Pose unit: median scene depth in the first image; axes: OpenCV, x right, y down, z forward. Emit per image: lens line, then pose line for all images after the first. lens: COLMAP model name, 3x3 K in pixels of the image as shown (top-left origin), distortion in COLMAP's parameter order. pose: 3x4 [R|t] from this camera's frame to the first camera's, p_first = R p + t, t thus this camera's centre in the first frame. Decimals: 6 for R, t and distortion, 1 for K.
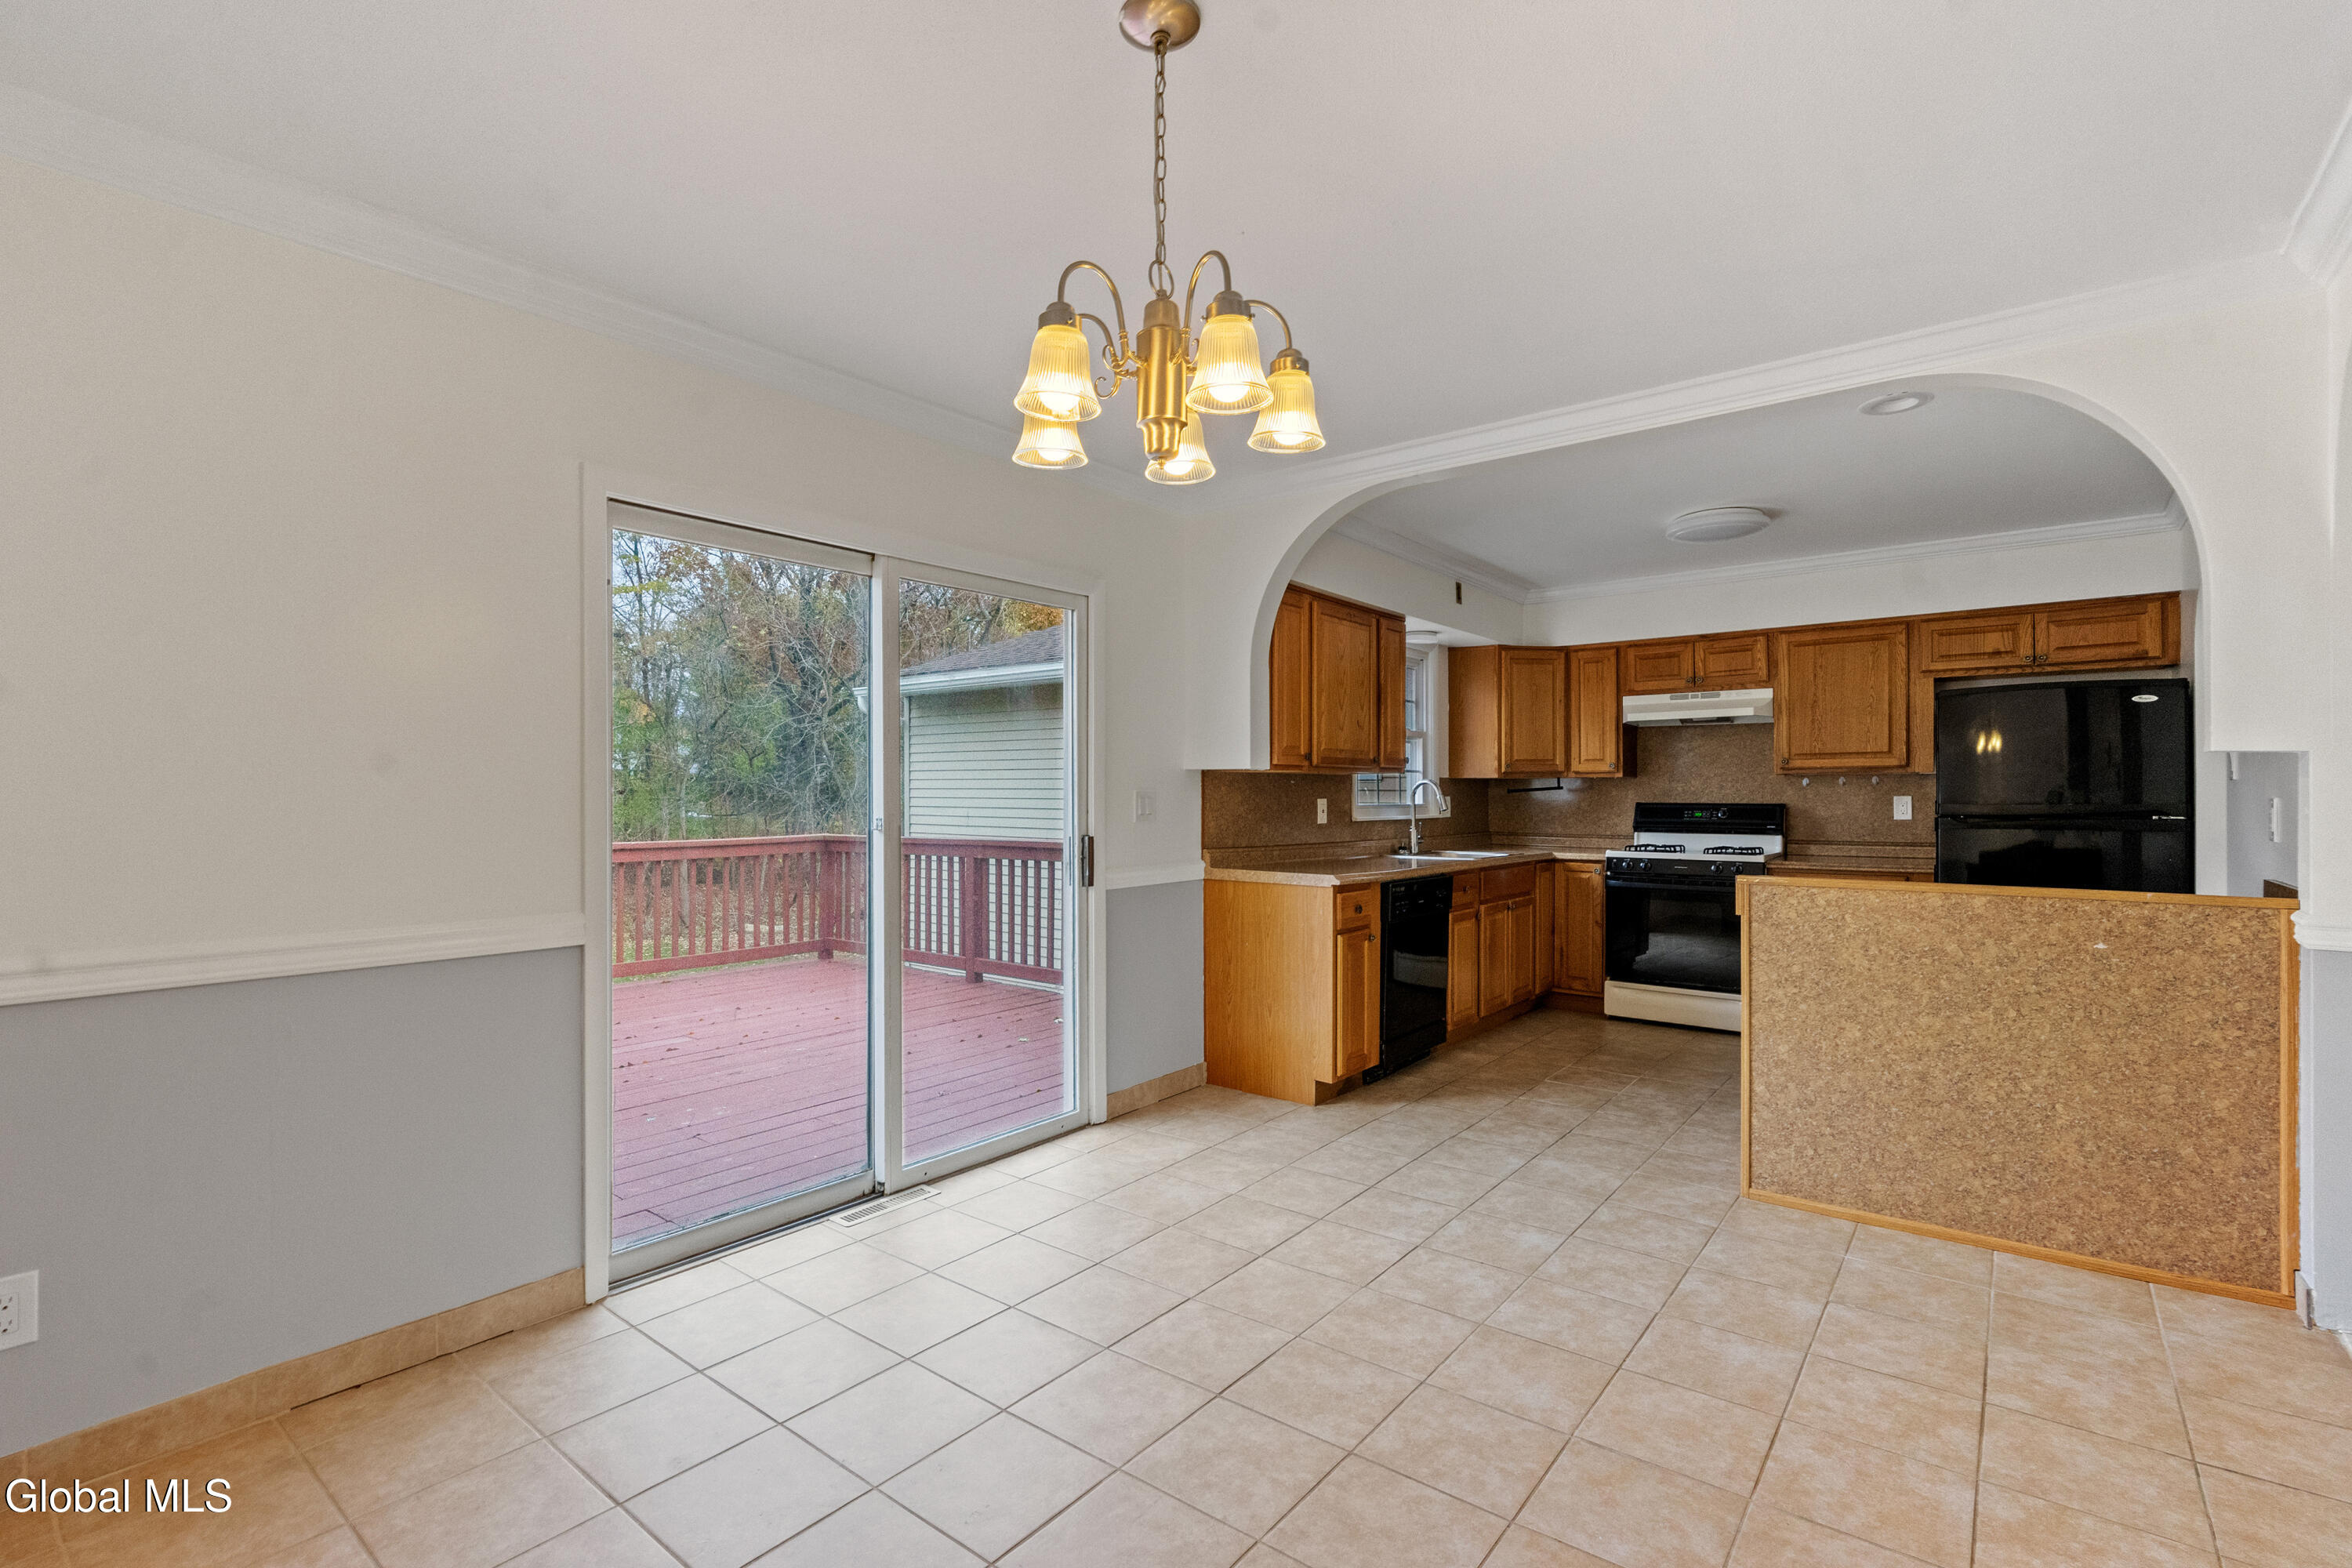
lens RADIAL K [[1067.1, 0, 1170.8], [0, 1067.1, 789.5], [0, 0, 1]] dist [-0.013930, 0.006199]
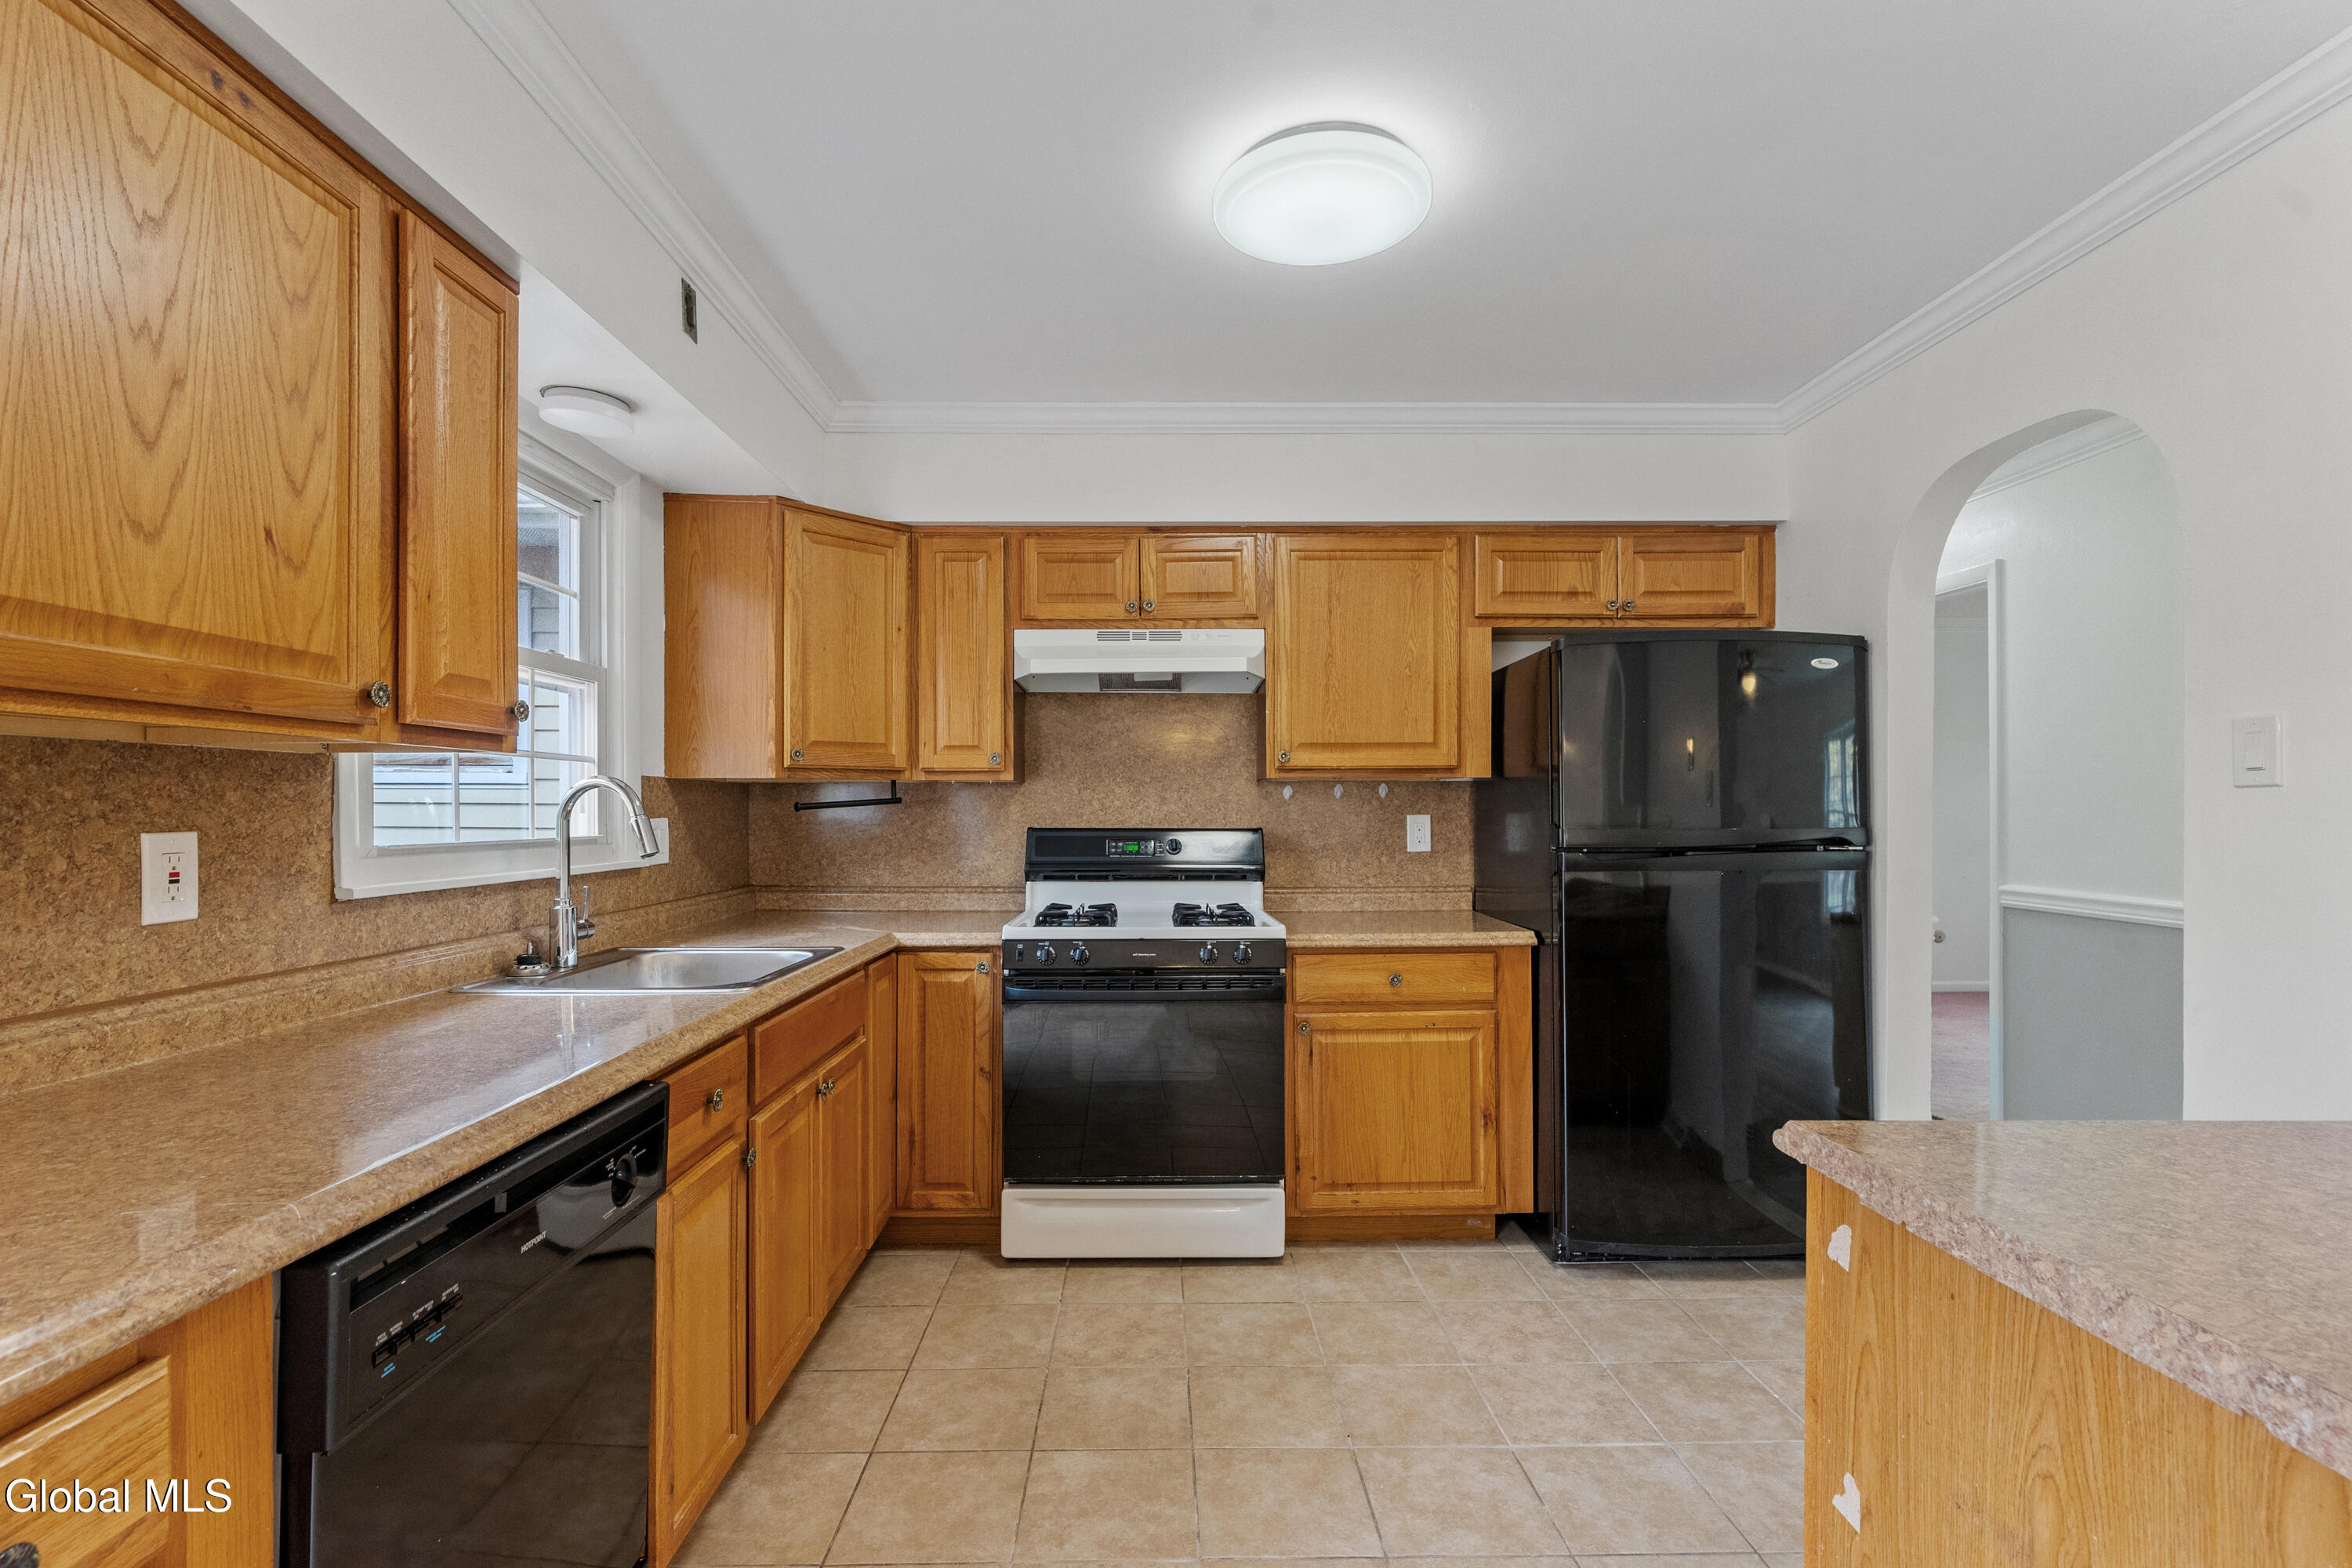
lens RADIAL K [[1067.1, 0, 1163.5], [0, 1067.1, 817.4], [0, 0, 1]] dist [-0.013930, 0.006199]
pose [[0.775289, -0.005092, 0.631586, 0.153119], [-0.002479, 0.999935, 0.011105, 0.000730], [-0.631602, -0.010175, 0.775226, 0.567796]]
